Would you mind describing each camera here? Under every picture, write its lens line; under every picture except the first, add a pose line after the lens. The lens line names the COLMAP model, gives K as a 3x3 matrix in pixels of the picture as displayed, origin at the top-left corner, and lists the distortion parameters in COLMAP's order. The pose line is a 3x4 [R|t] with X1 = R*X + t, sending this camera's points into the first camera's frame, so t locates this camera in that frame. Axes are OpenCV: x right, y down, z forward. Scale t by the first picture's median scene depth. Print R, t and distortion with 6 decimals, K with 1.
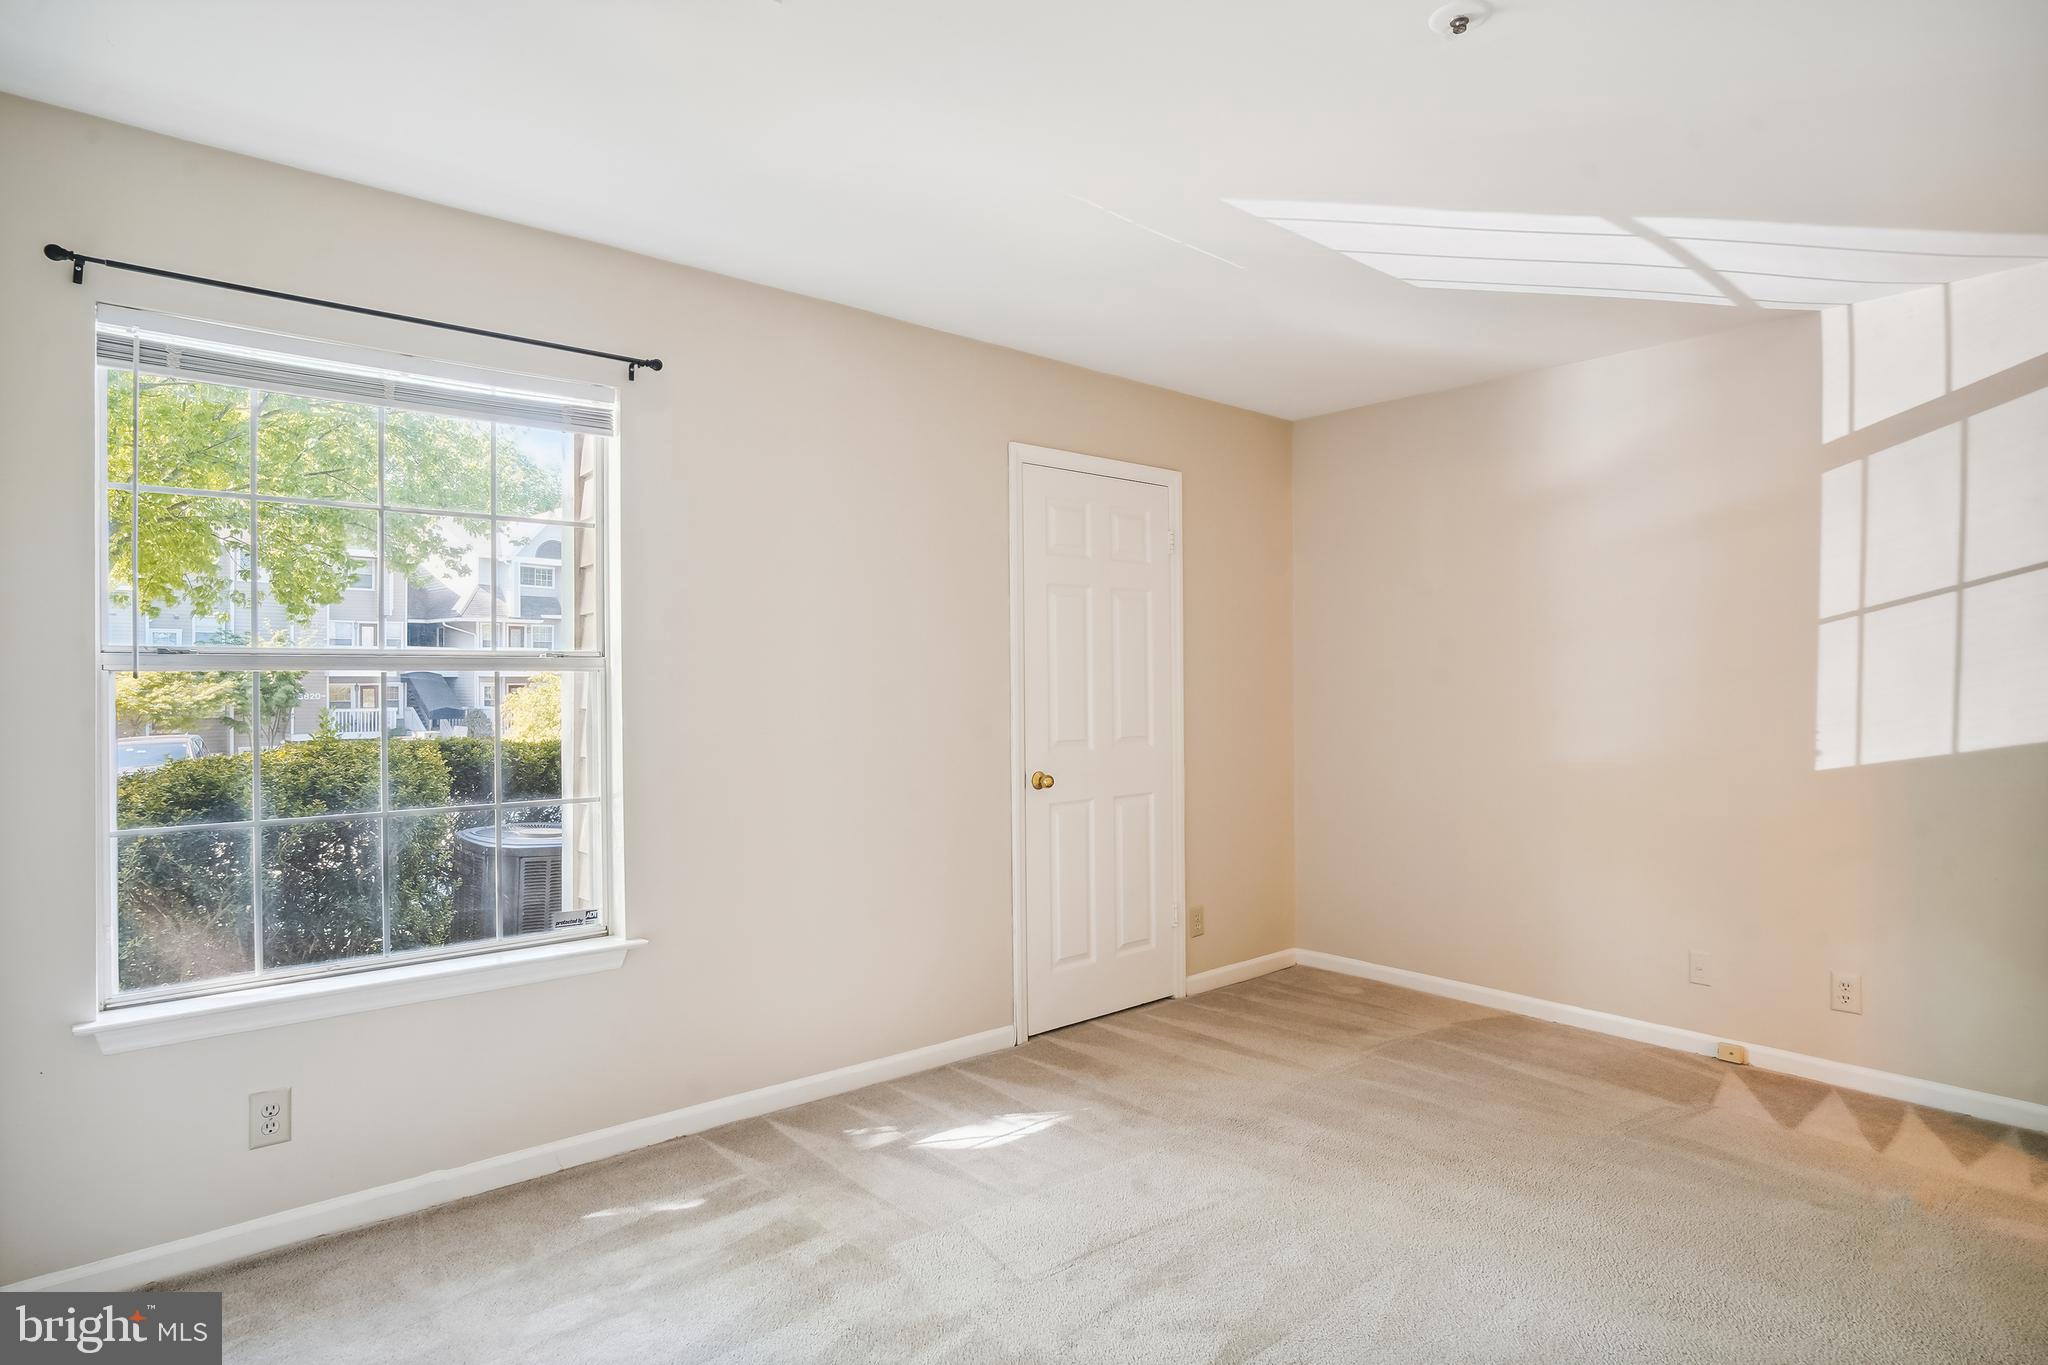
lens RADIAL K [[1104.2, 0, 1029.7], [0, 1104.2, 677.3], [0, 0, 1]] dist [-0.004148, 0.000650]
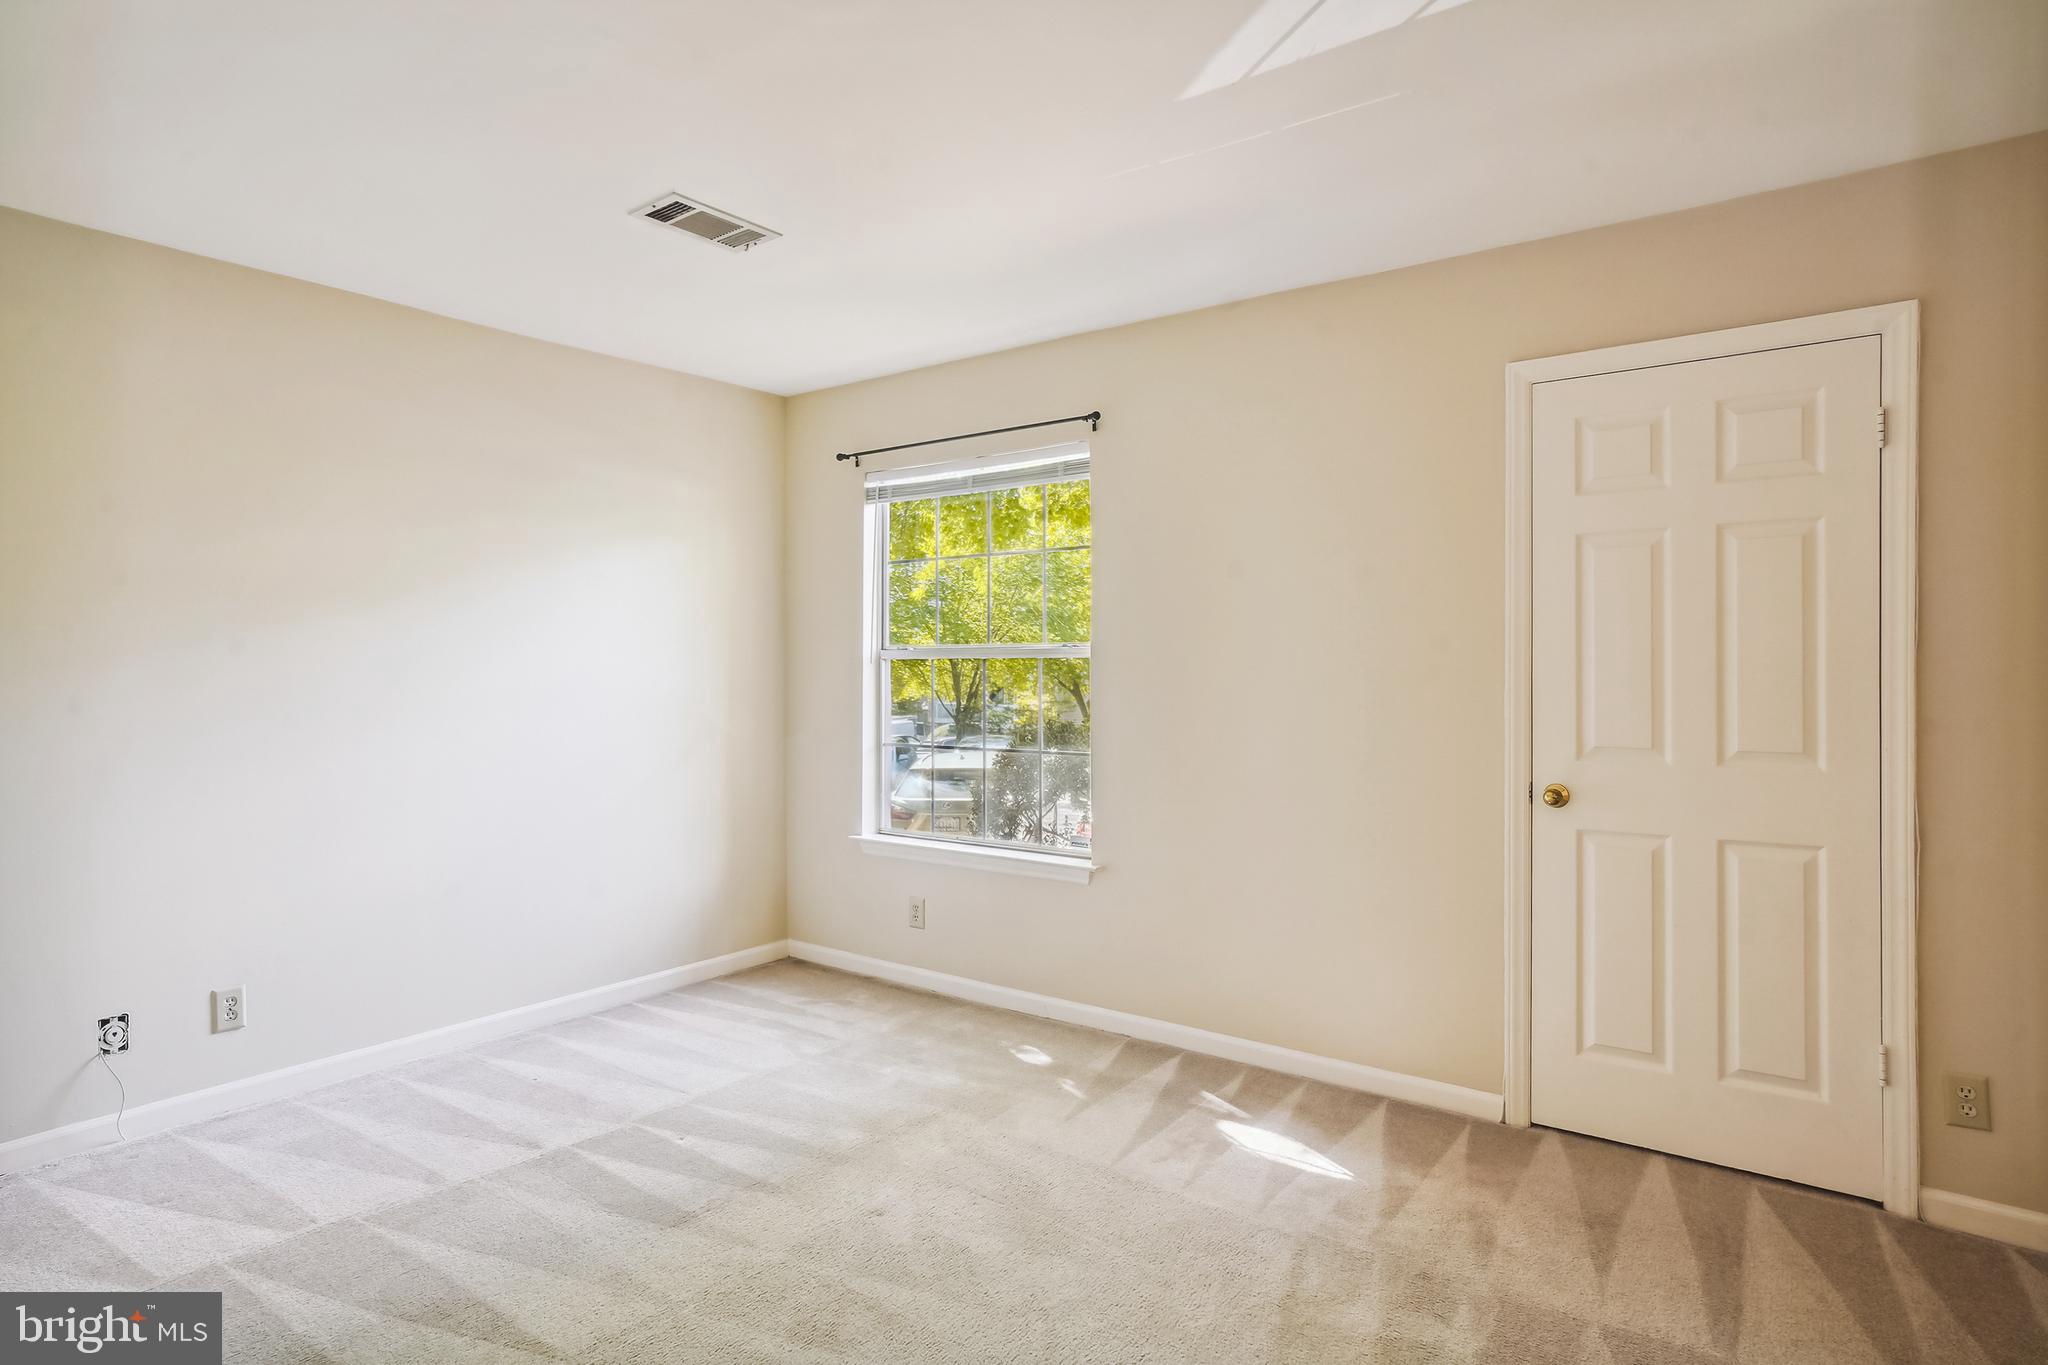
lens RADIAL K [[1125.7, 0, 1015.0], [0, 1125.7, 659.7], [0, 0, 1]] dist [-0.003076, -0.000227]
pose [[0.218762, -0.002606, -0.975775, 0.743057], [0.002050, 0.999995, -0.002211, 0.001046], [0.975776, -0.001516, 0.218766, 0.510312]]
